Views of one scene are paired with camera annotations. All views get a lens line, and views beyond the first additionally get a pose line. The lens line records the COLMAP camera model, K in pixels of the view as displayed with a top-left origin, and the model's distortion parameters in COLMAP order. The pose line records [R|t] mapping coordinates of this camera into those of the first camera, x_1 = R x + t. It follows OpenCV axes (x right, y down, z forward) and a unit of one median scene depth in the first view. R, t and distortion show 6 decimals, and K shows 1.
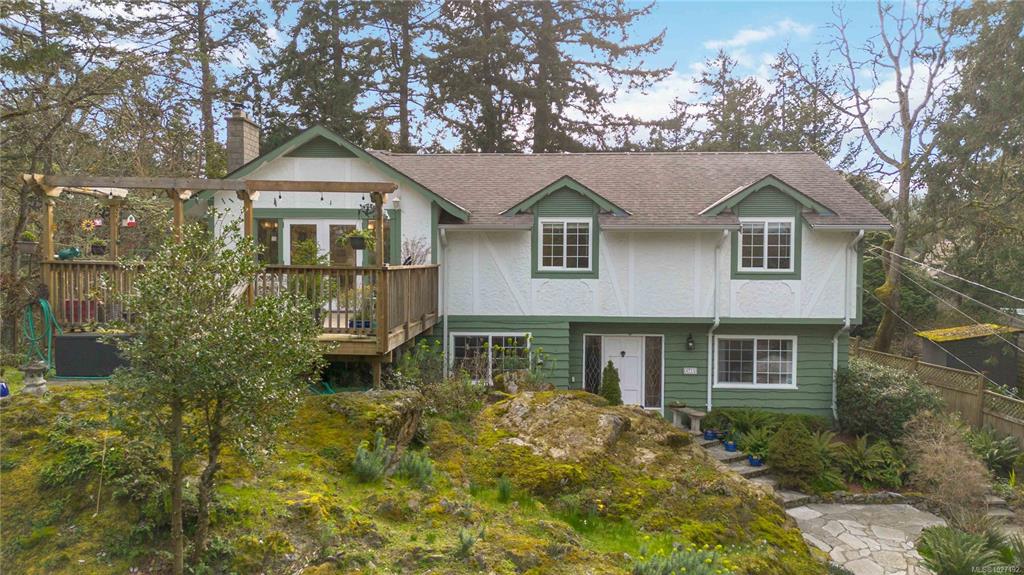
lens RADIAL K [[703.3, 0, 512.0], [0, 703.3, 287.5], [0, 0, 1]] dist [0.002444, 0.000173]
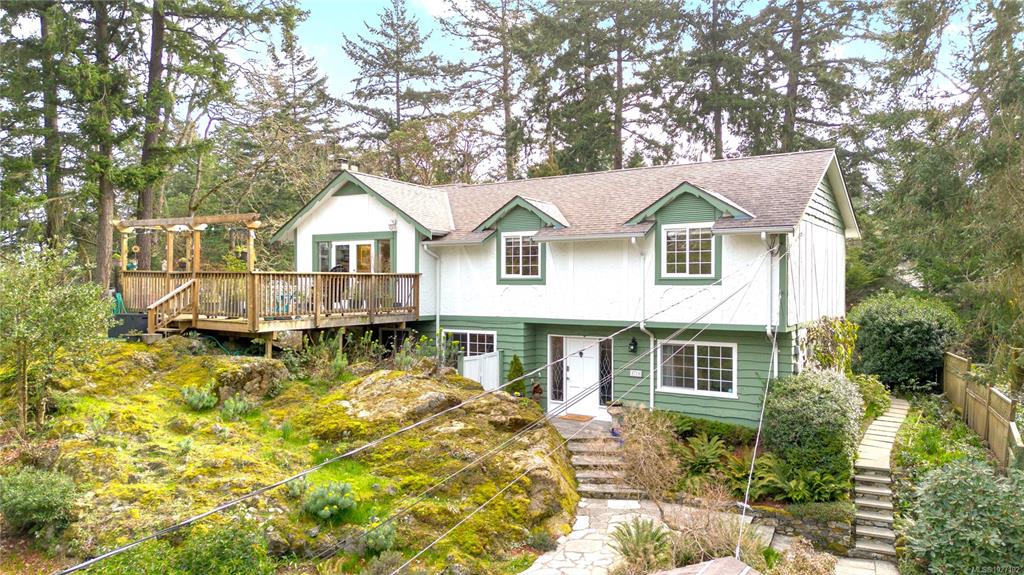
lens RADIAL K [[740.0, 0, 511.2], [0, 740.0, 272.8], [0, 0, 1]] dist [0.047229, -0.001809]
pose [[0.852241, -0.012016, -0.523012, 0.691089], [-0.004425, 0.999535, -0.030176, 0.004117], [0.523131, 0.028031, 0.851791, -0.036047]]
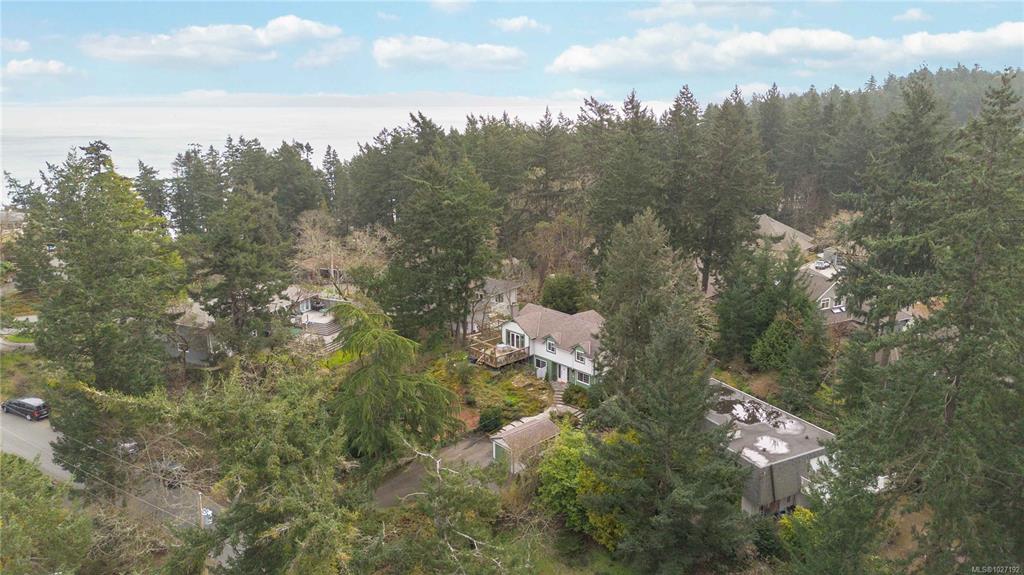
lens RADIAL K [[709.0, 0, 512.0], [0, 709.0, 287.5], [0, 0, 1]] dist [0.000486, -0.000312]
pose [[0.701586, 0.167665, -0.692579, 3.355740], [-0.007005, 0.973501, 0.228577, -1.650714], [0.712551, -0.155515, 0.684169, -2.648217]]
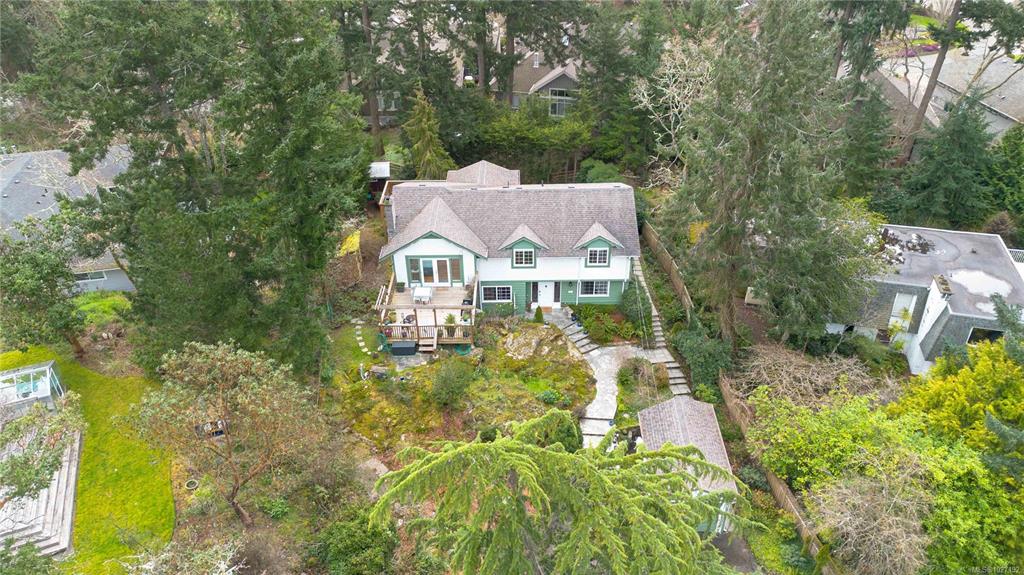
lens RADIAL K [[703.3, 0, 512.0], [0, 703.3, 287.5], [0, 0, 1]] dist [0.002444, 0.000173]
pose [[0.999162, -0.036175, 0.019171, -0.023193], [0.019770, 0.836355, 0.547832, -1.418905], [-0.035852, -0.546993, 0.836369, -1.278404]]
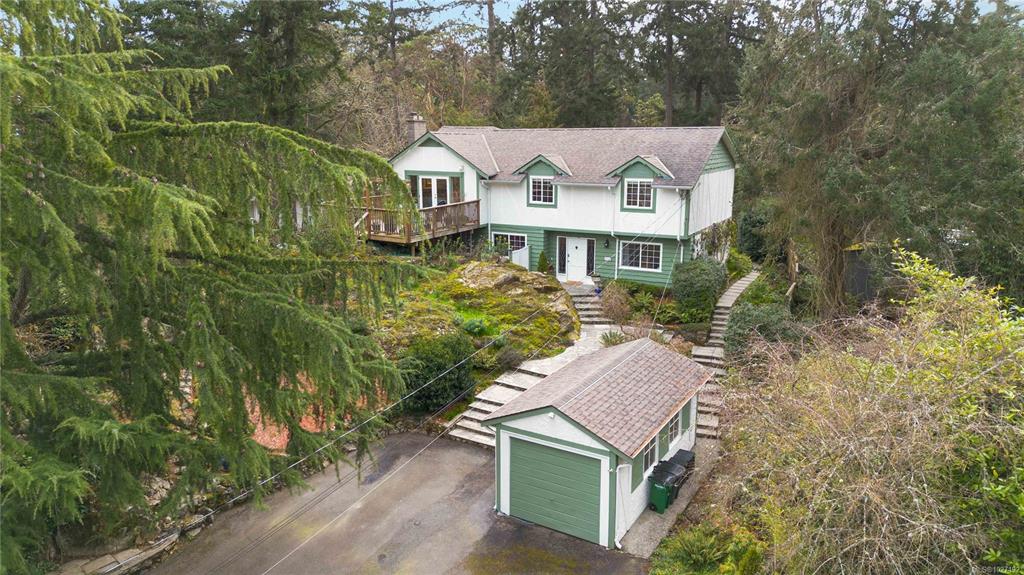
lens RADIAL K [[737.0, 0, 511.1], [0, 737.0, 300.6], [0, 0, 1]] dist [0.001814, -0.000756]
pose [[0.883336, 0.096889, -0.458618, 0.963087], [0.001084, 0.977979, 0.208698, -0.187128], [0.468739, -0.184848, 0.863779, -0.858373]]
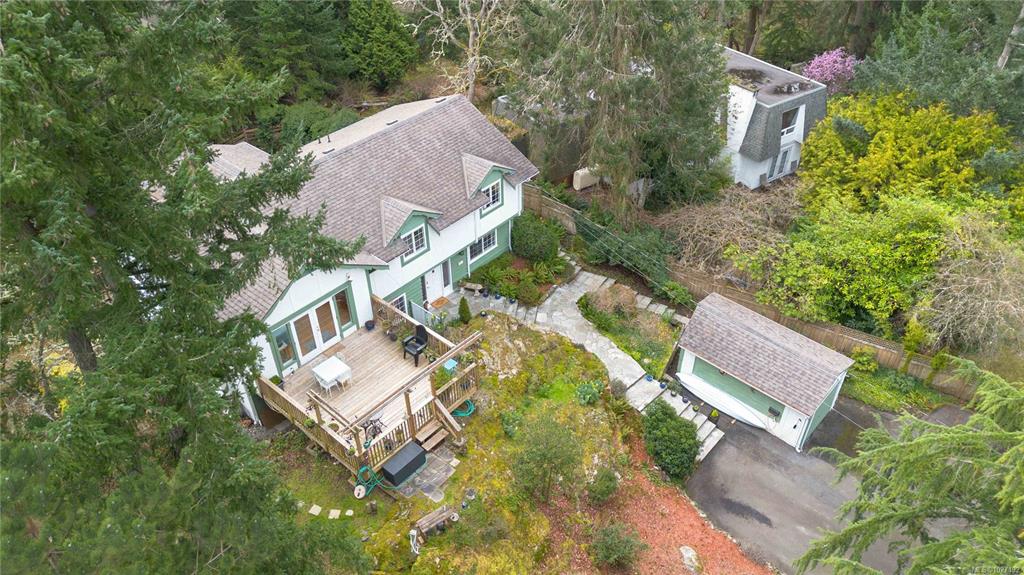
lens RADIAL K [[709.0, 0, 512.0], [0, 709.0, 287.5], [0, 0, 1]] dist [0.000486, -0.000312]
pose [[0.627043, -0.494100, 0.602231, -0.862243], [0.027043, 0.786439, 0.617076, -1.027890], [-0.778515, -0.370647, 0.506493, -0.096927]]
